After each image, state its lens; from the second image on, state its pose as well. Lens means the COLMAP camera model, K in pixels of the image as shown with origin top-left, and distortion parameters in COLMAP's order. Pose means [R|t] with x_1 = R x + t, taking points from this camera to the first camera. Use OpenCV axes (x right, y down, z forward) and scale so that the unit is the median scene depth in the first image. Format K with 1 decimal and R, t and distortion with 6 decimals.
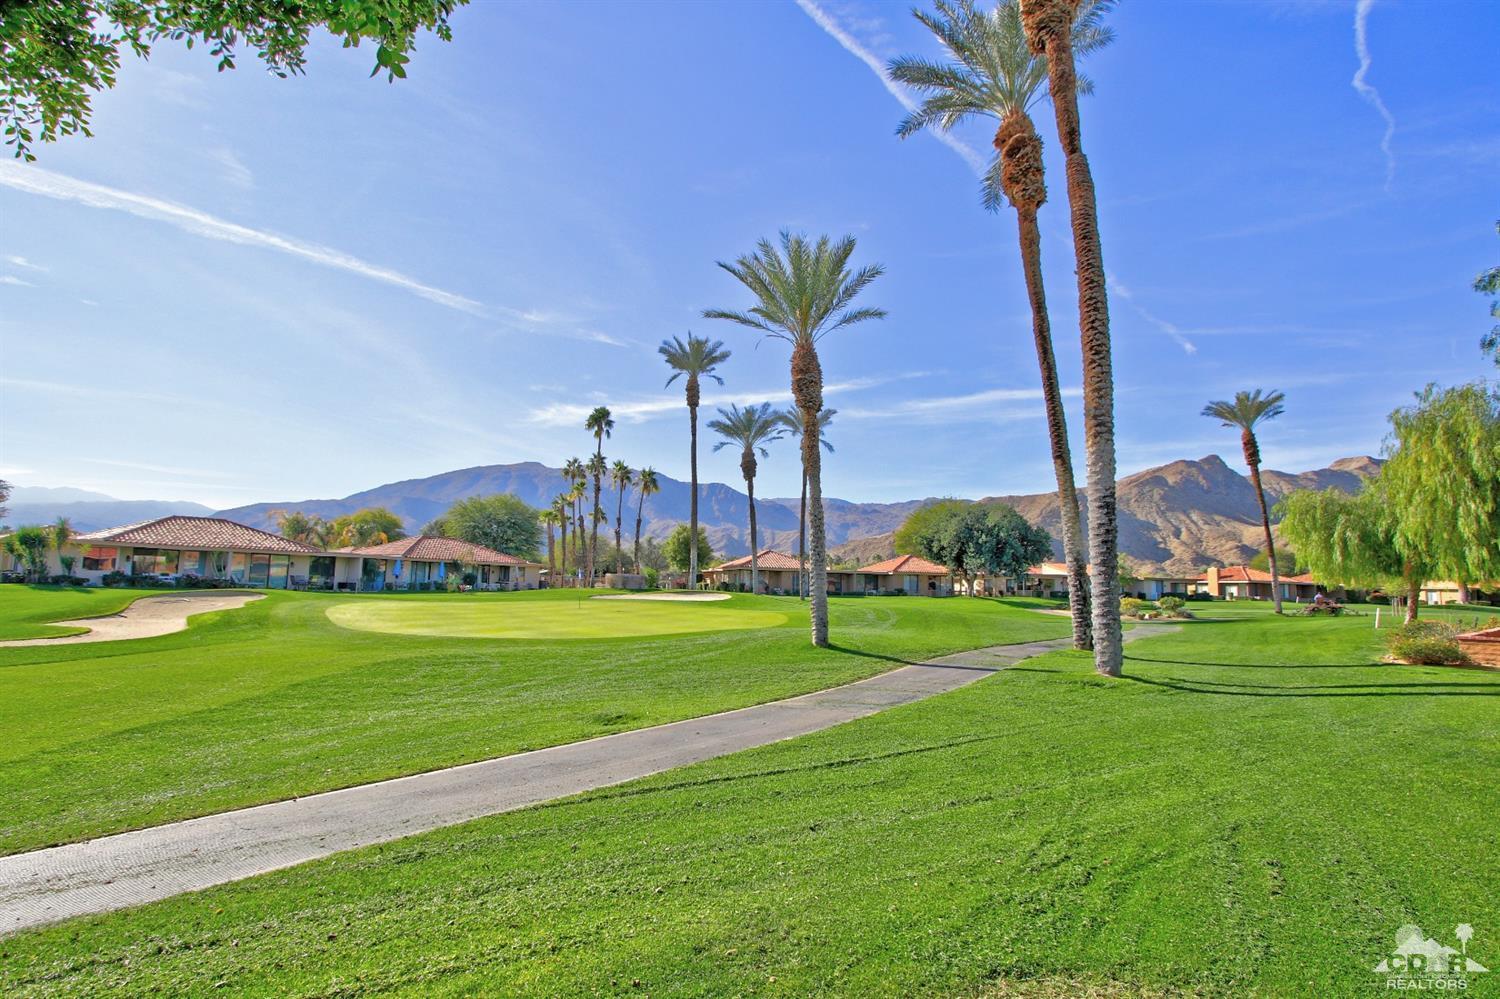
lens RADIAL K [[717.8, 0, 733.9], [0, 717.8, 512.6], [0, 0, 1]] dist [-0.026496, 0.009358]
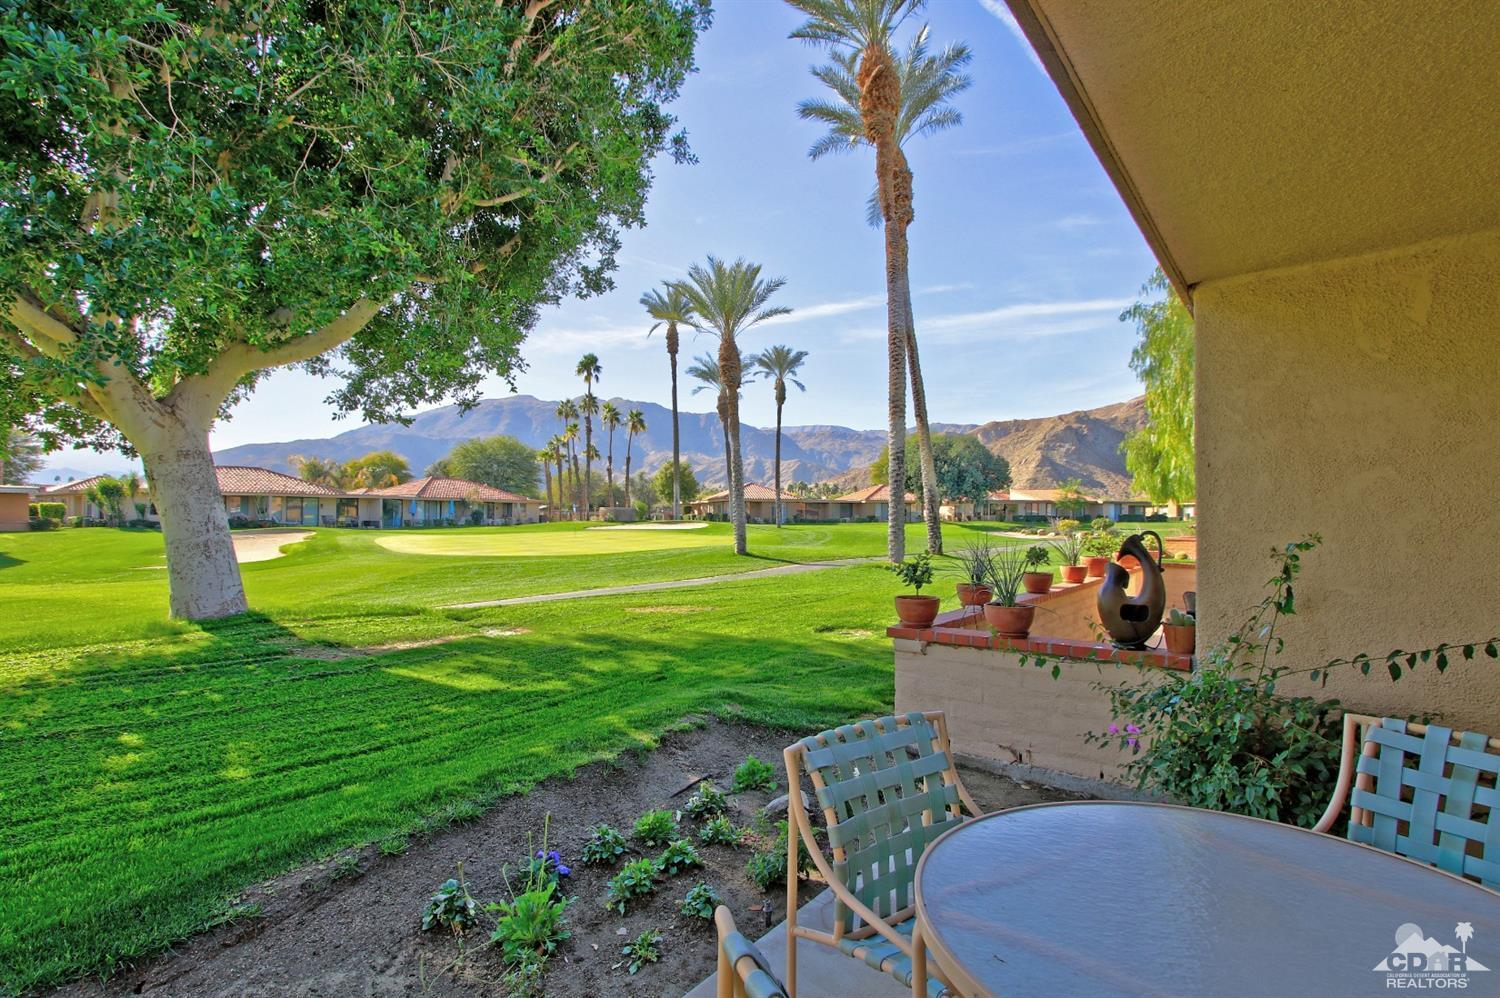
lens RADIAL K [[733.8, 0, 732.2], [0, 733.8, 511.5], [0, 0, 1]] dist [-0.018436, 0.001071]
pose [[0.999773, -0.020976, -0.003759, 0.027707], [0.021235, 0.995398, 0.093440, -0.009408], [0.001782, -0.093499, 0.995618, -0.114874]]
